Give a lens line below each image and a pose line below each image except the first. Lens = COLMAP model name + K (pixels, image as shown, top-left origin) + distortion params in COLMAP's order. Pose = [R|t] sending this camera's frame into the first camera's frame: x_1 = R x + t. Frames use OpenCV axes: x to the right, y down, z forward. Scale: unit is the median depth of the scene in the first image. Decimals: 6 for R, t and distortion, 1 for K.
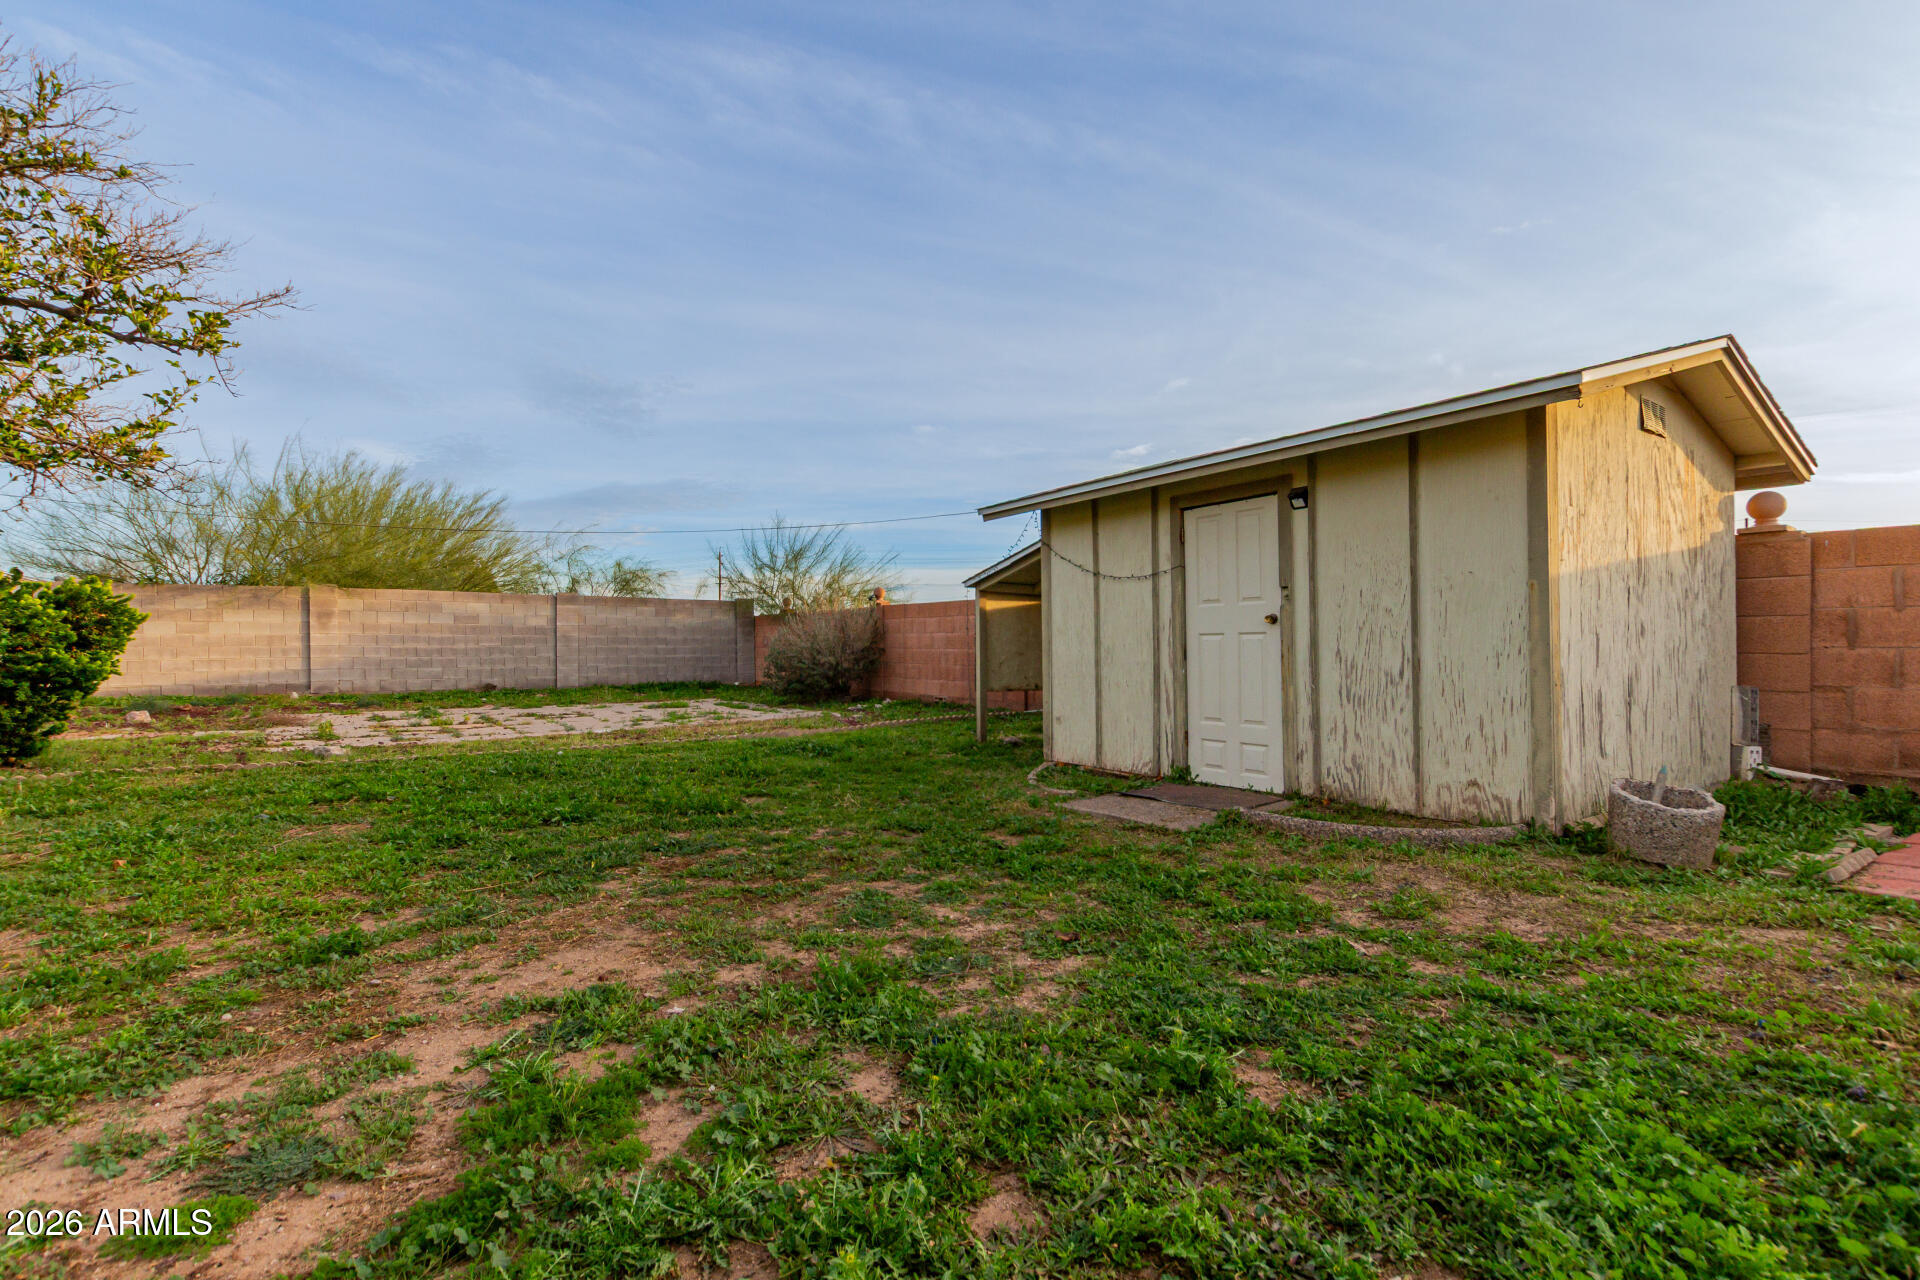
lens RADIAL K [[884.1, 0, 962.3], [0, 884.1, 647.3], [0, 0, 1]] dist [0.020251, -0.000832]
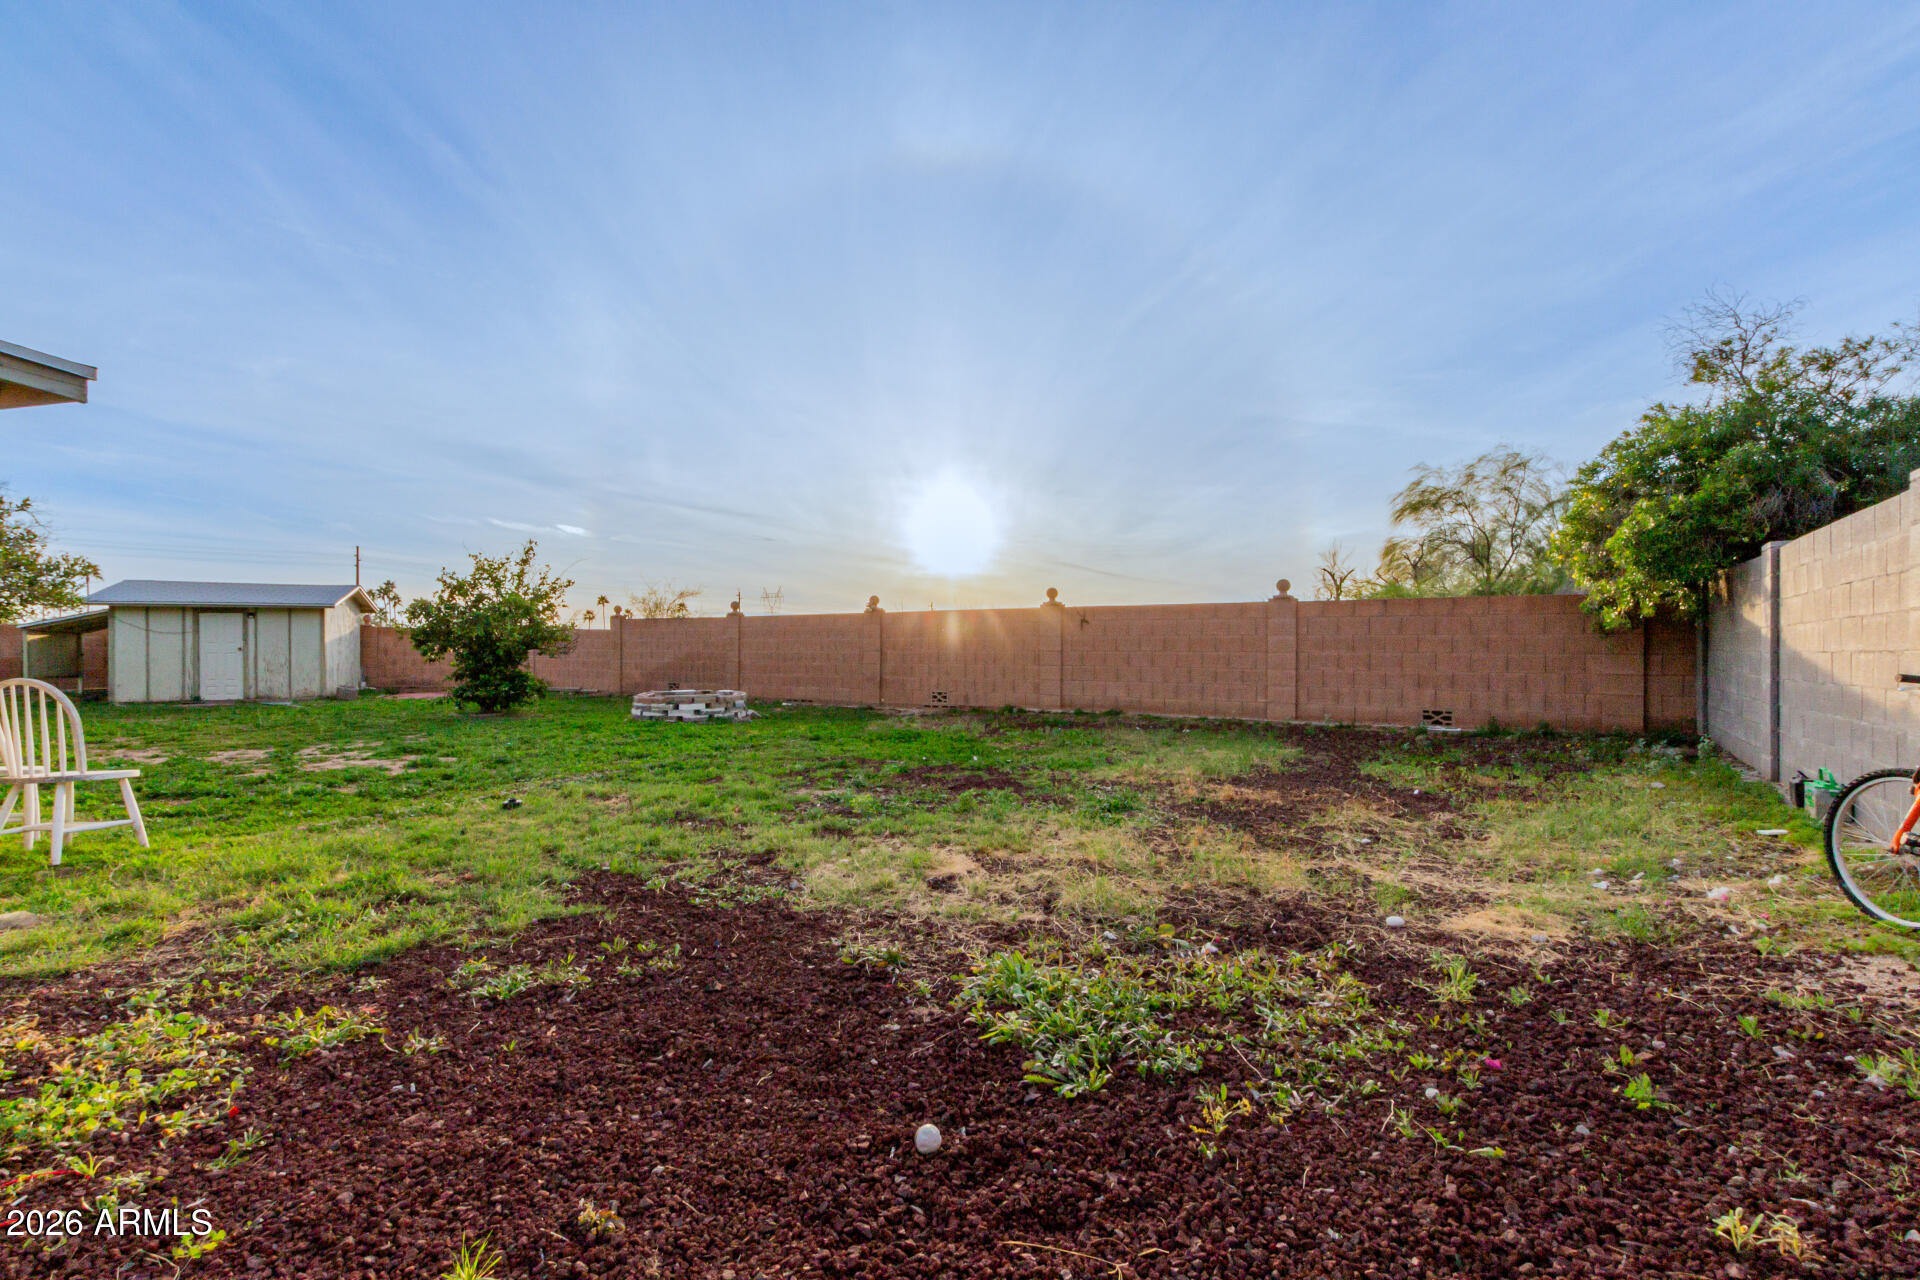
lens RADIAL K [[884.1, 0, 962.3], [0, 884.1, 642.3], [0, 0, 1]] dist [0.020251, -0.000832]
pose [[0.254955, 0.001268, 0.966952, -2.221624], [-0.012224, 0.999923, 0.001912, -0.095717], [-0.966876, -0.012308, 0.254951, -2.521018]]
